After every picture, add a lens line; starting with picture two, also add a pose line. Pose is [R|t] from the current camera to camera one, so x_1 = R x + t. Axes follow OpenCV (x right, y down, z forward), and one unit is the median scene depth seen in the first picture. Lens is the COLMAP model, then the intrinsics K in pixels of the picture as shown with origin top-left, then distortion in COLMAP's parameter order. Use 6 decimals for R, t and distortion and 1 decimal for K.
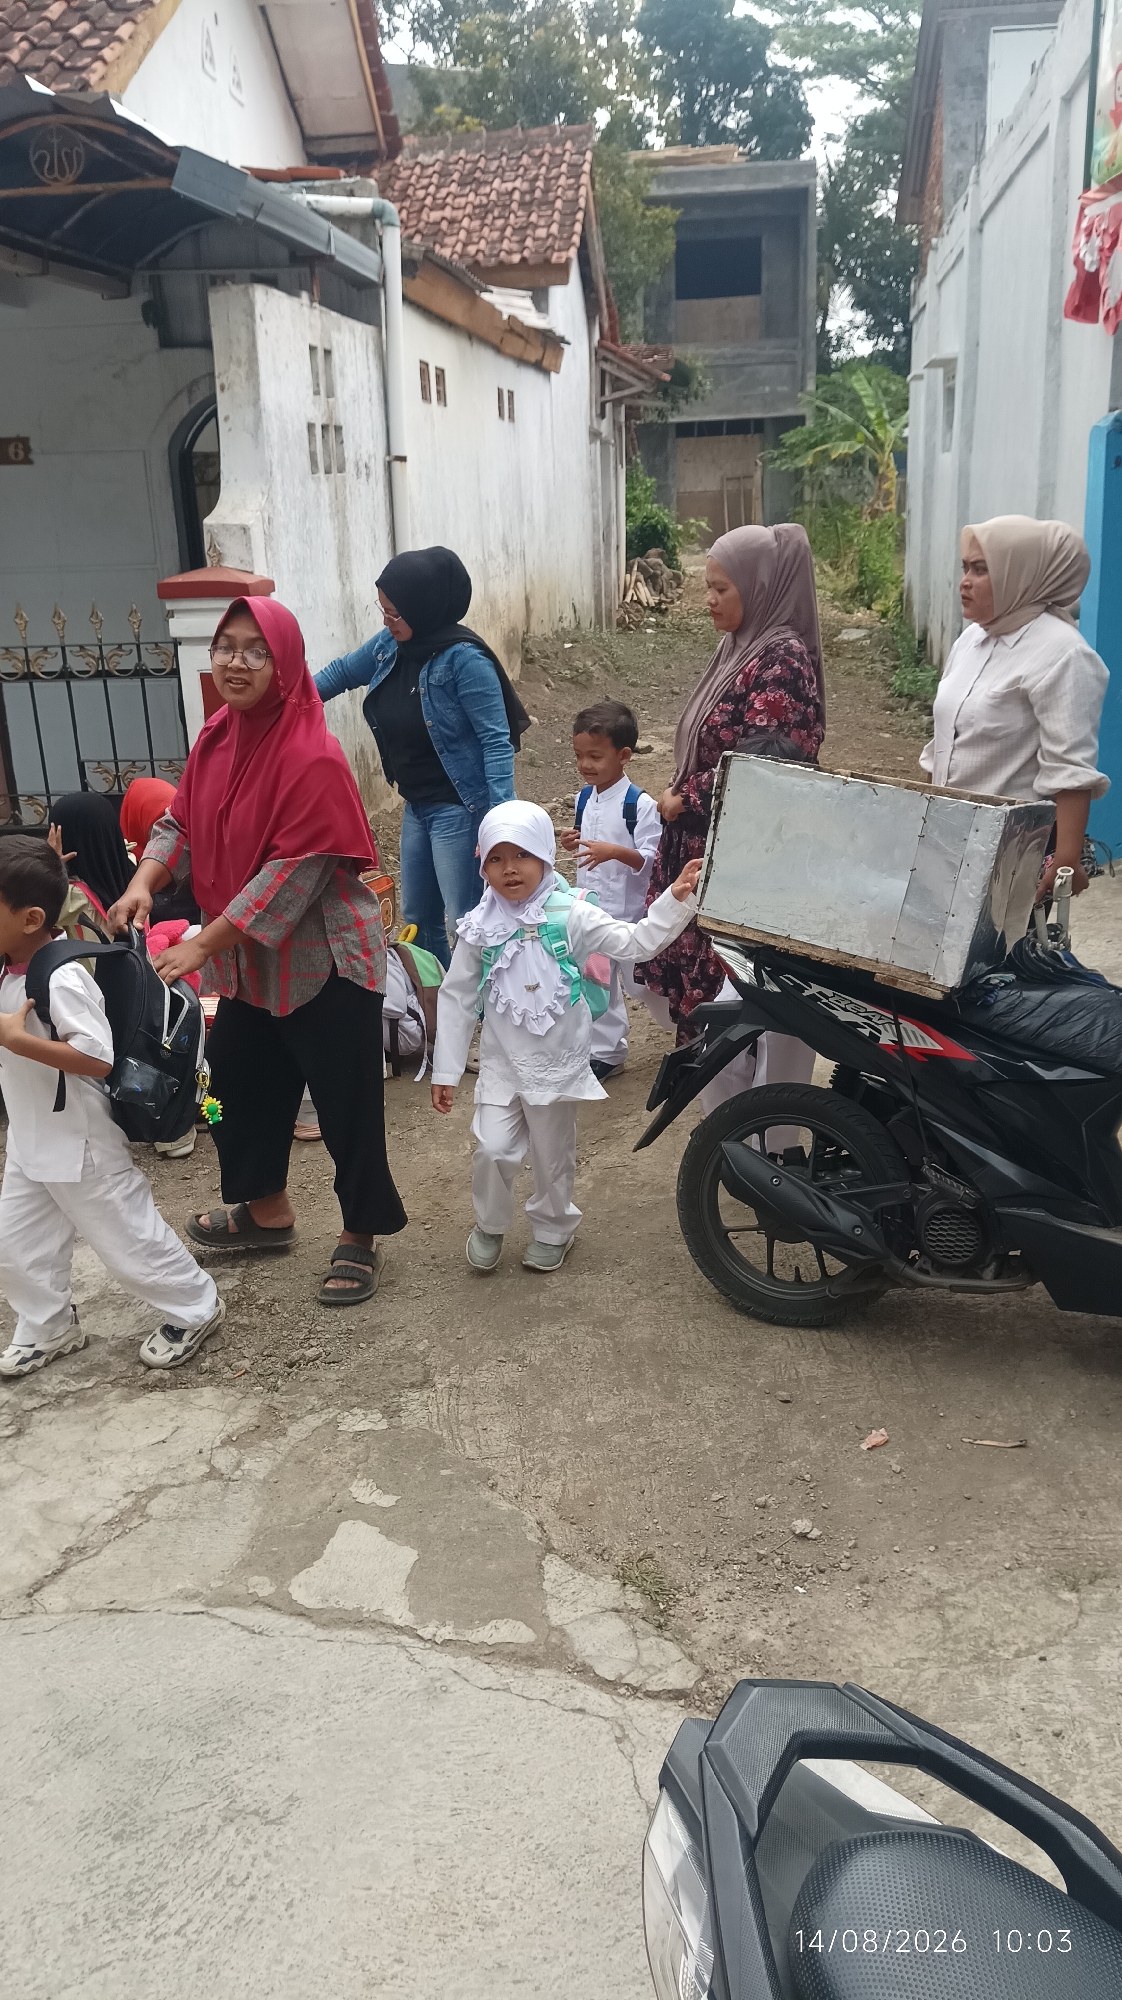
lens RADIAL K [[1474.7, 0, 558.5], [0, 1474.7, 996.6], [0, 0, 1]] dist [0.095434, -0.185939]
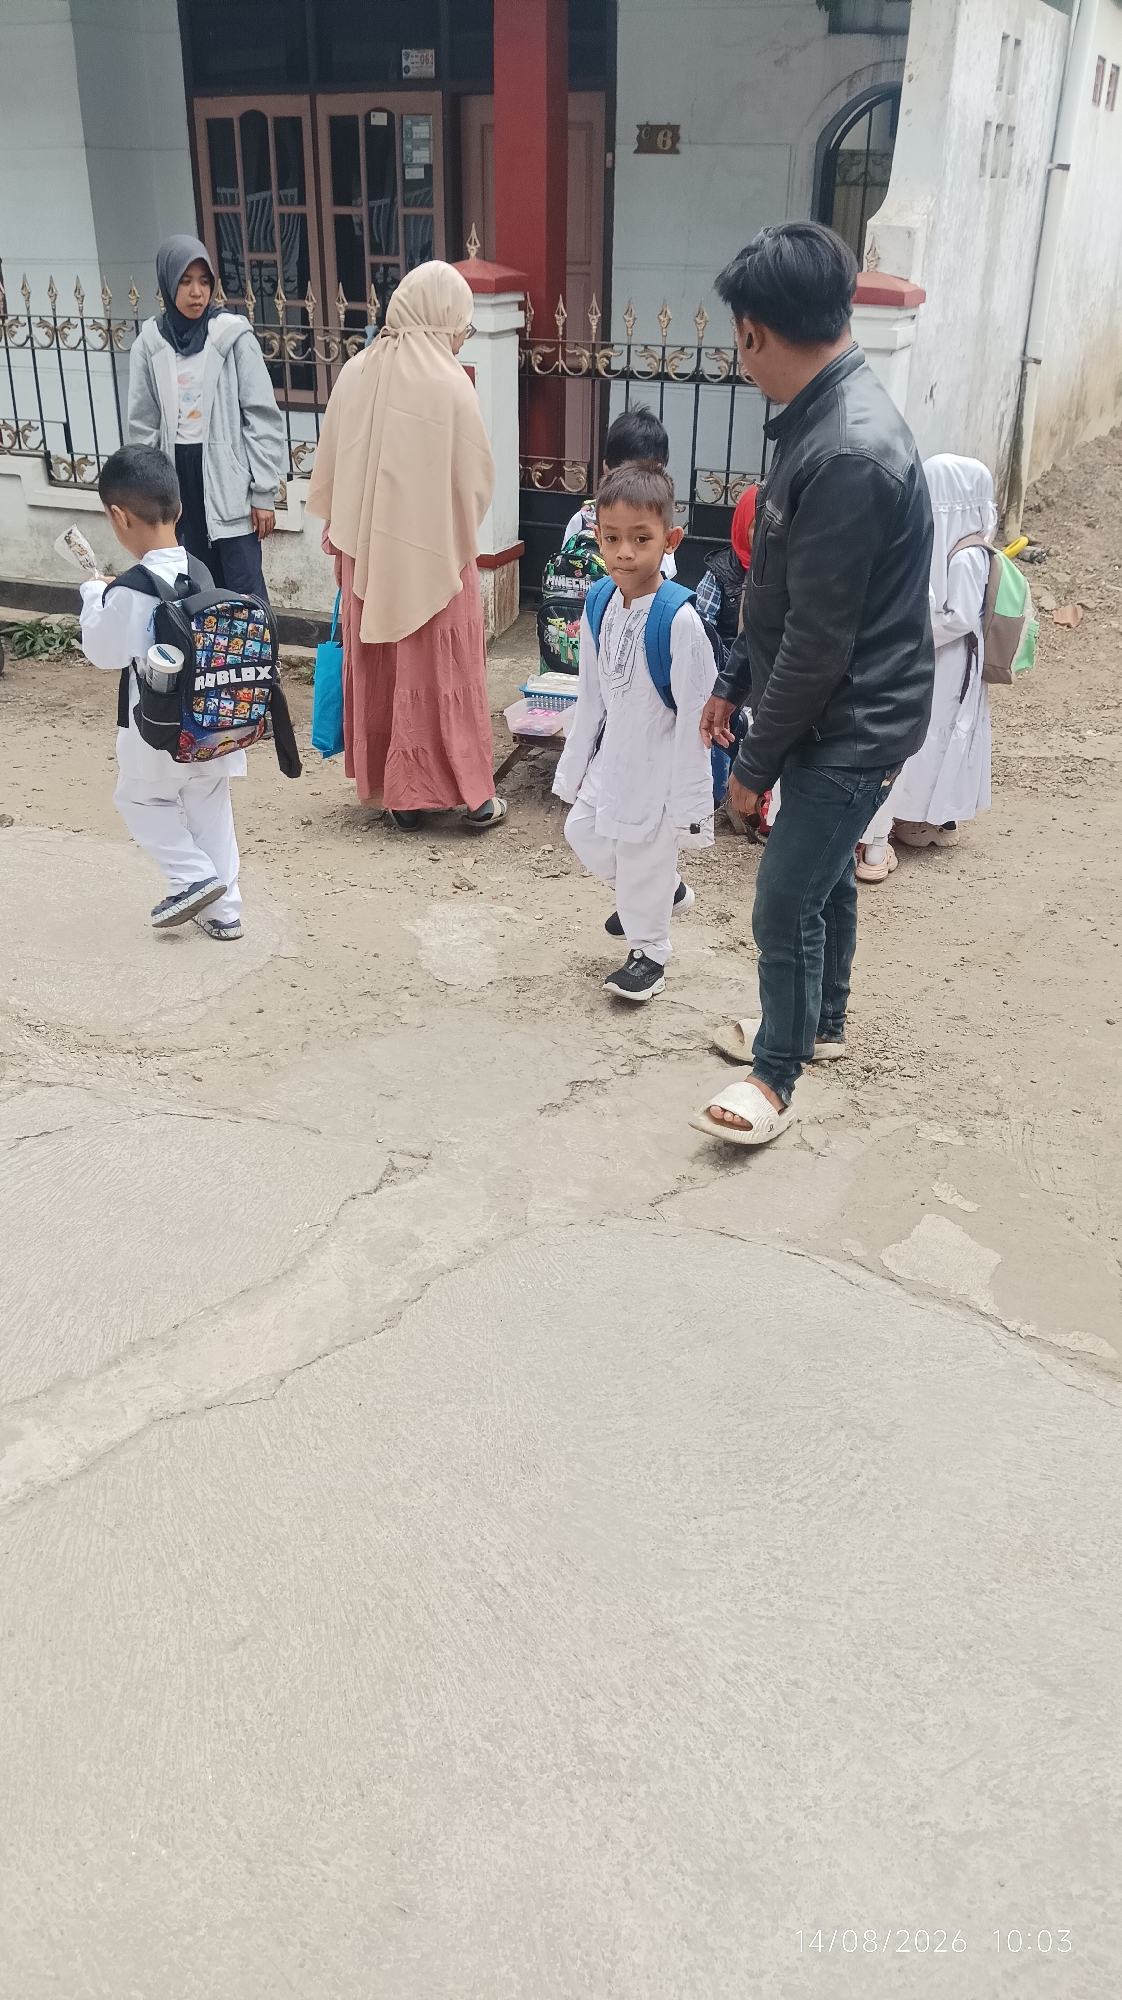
lens RADIAL K [[1463.0, 0, 561.0], [0, 1463.0, 1000.0], [0, 0, 1]] dist [0.092306, -0.179777]
pose [[0.941505, 0.197555, -0.273021, -0.050792], [-0.149379, 0.970863, 0.187379, 0.015940], [0.302083, -0.135635, 0.943583, -0.024903]]
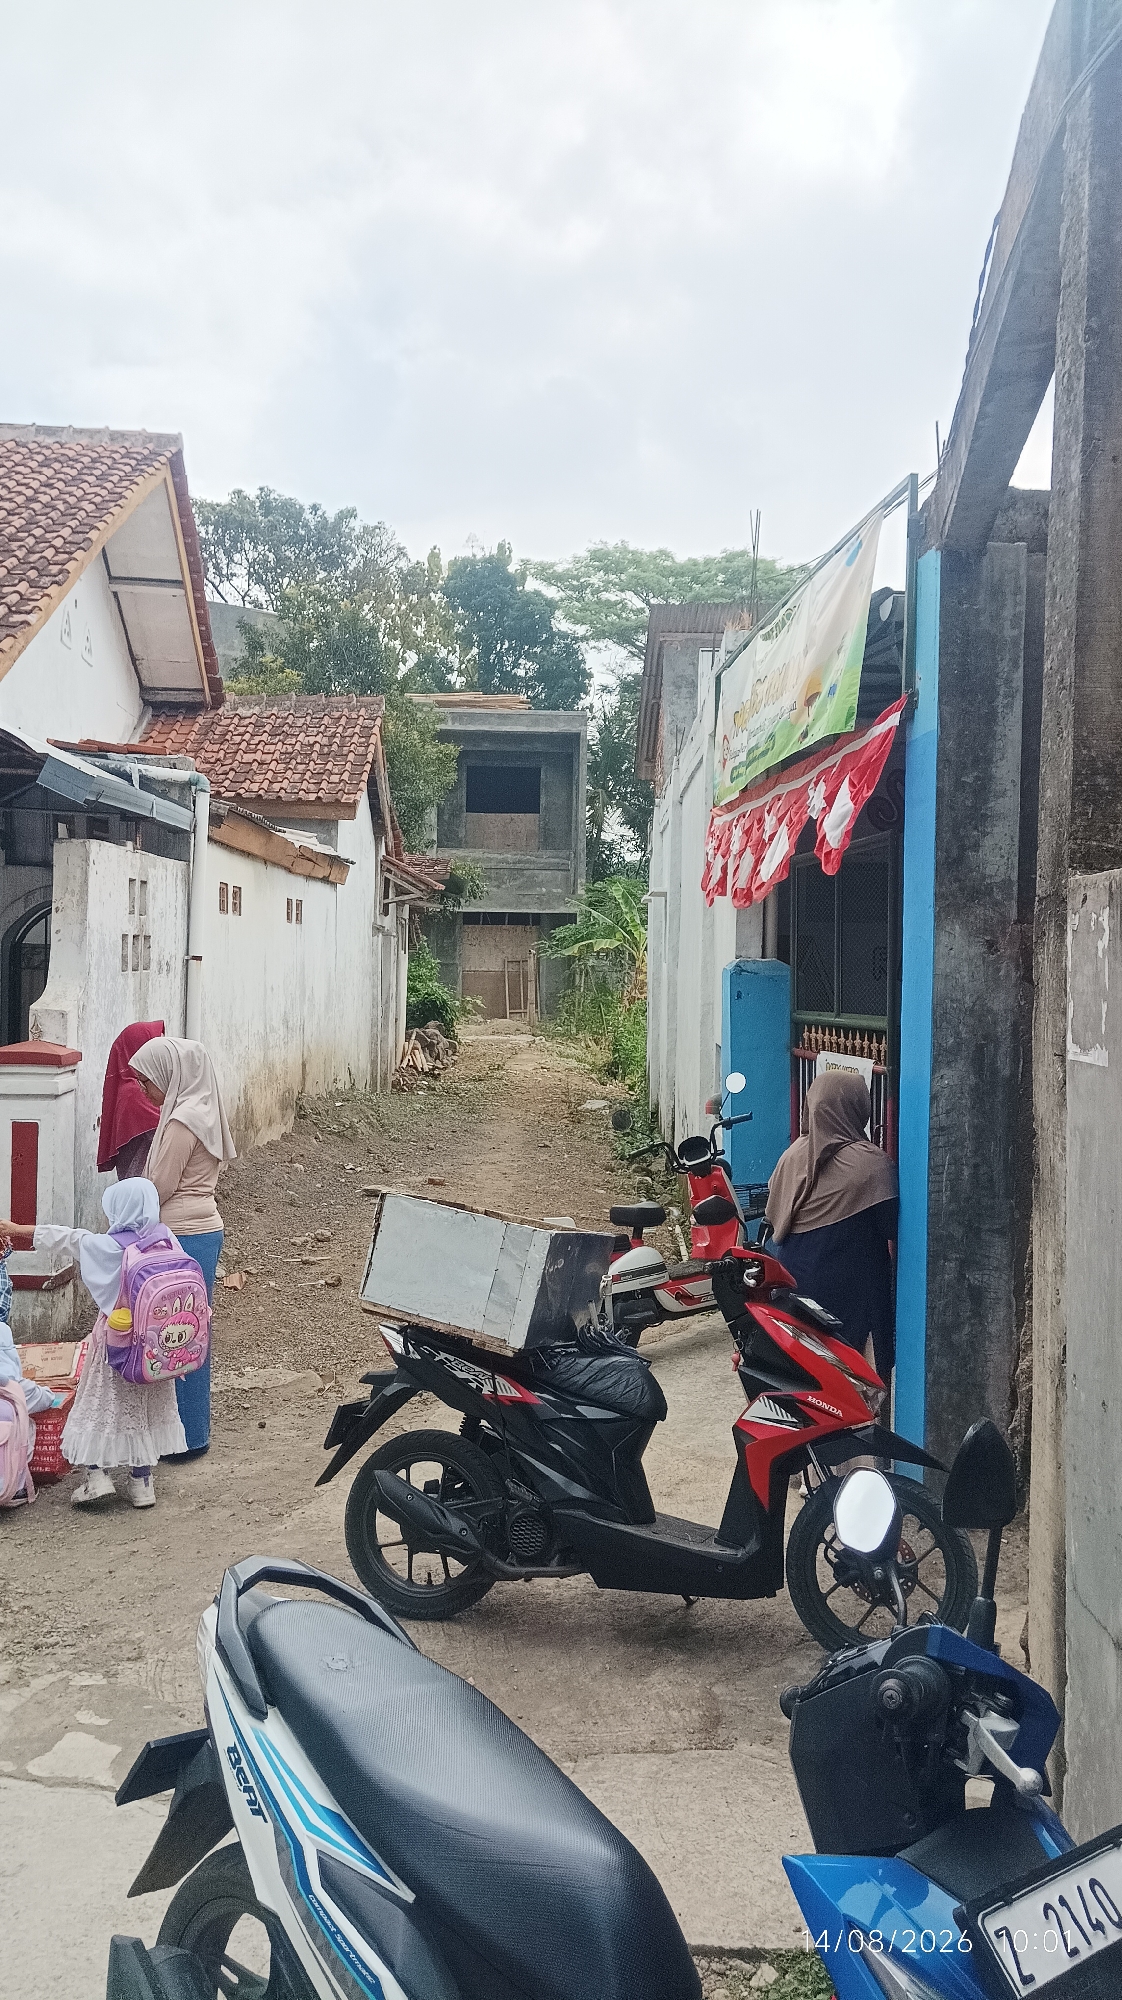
lens RADIAL K [[1474.7, 0, 558.5], [0, 1474.7, 996.6], [0, 0, 1]] dist [0.095434, -0.185939]
pose [[0.989929, 0.051425, 0.131895, 0.033790], [-0.009657, 0.954049, -0.299495, 0.041395], [-0.141236, 0.295205, 0.944937, -0.219995]]
